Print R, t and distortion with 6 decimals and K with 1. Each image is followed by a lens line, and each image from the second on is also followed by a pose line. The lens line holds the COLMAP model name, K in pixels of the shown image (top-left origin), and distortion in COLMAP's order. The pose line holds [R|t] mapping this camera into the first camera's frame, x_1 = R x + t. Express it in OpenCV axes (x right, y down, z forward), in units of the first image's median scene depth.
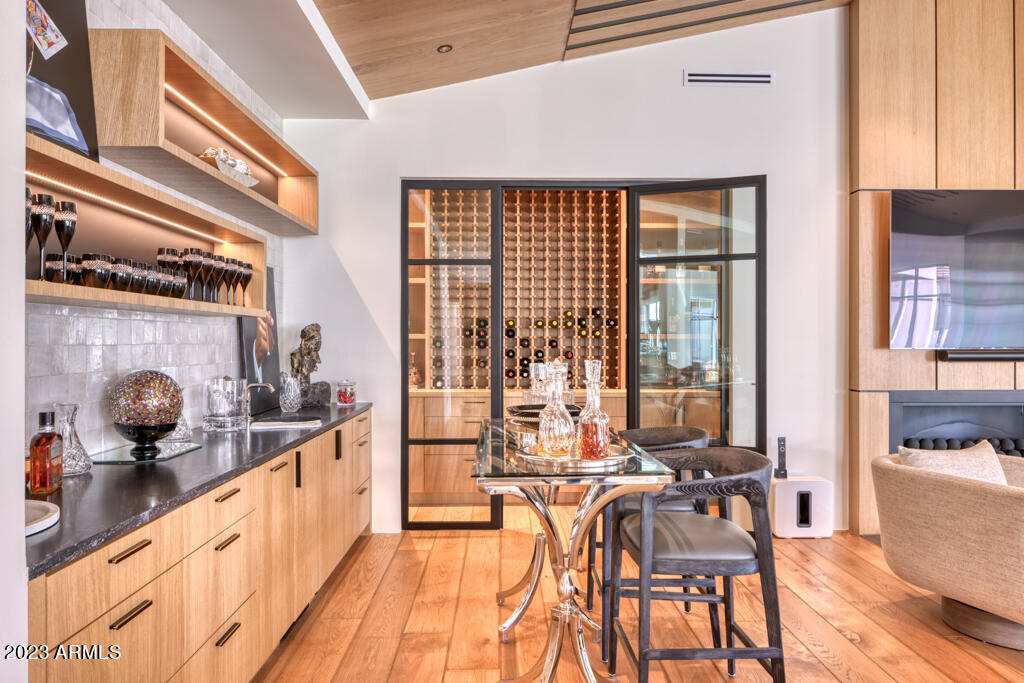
lens RADIAL K [[689.8, 0, 510.7], [0, 689.8, 338.7], [0, 0, 1]] dist [-0.015767, -0.001146]
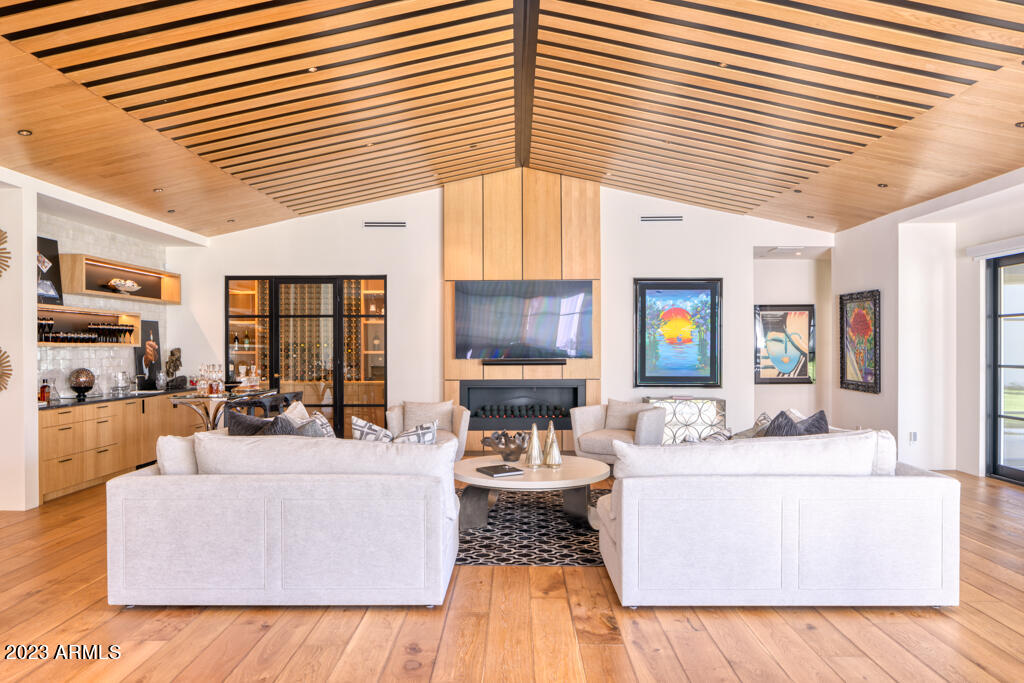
lens RADIAL K [[689.8, 0, 513.4], [0, 689.8, 346.8], [0, 0, 1]] dist [-0.015767, -0.001146]
pose [[0.999737, -0.002840, -0.022766, 1.104652], [0.002852, 0.999996, 0.000500, -0.032298], [0.022764, -0.000565, 0.999741, -1.501638]]
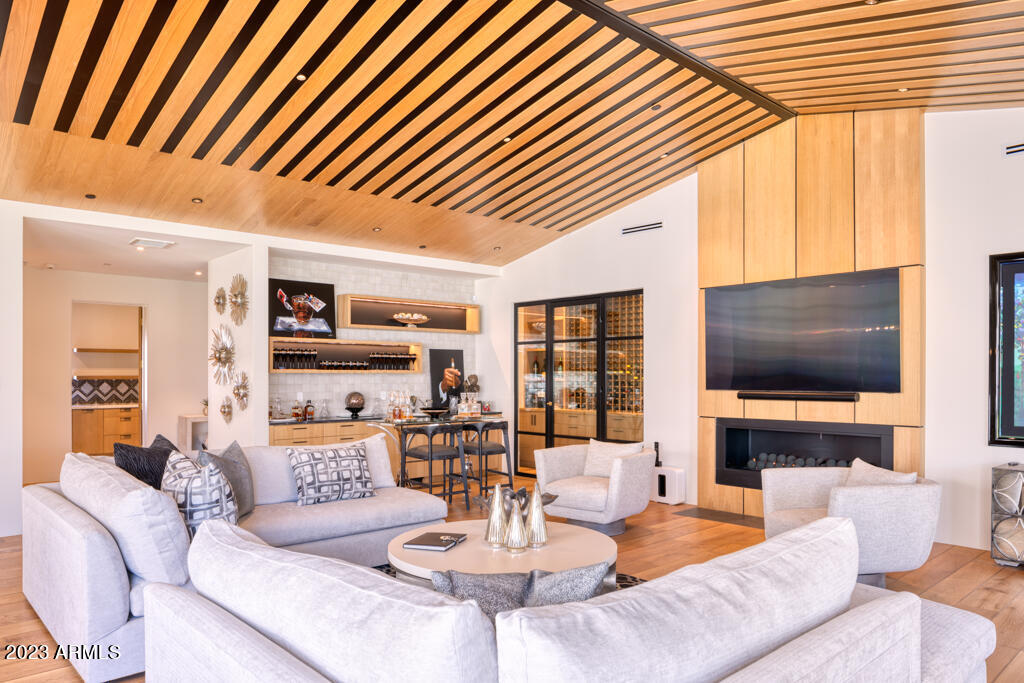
lens RADIAL K [[689.8, 0, 507.4], [0, 689.8, 373.6], [0, 0, 1]] dist [-0.015767, -0.001146]
pose [[0.660769, -0.001735, -0.750587, 2.048216], [0.000999, 0.999998, -0.001432, -0.029537], [0.750588, 0.000196, 0.660770, -0.546794]]
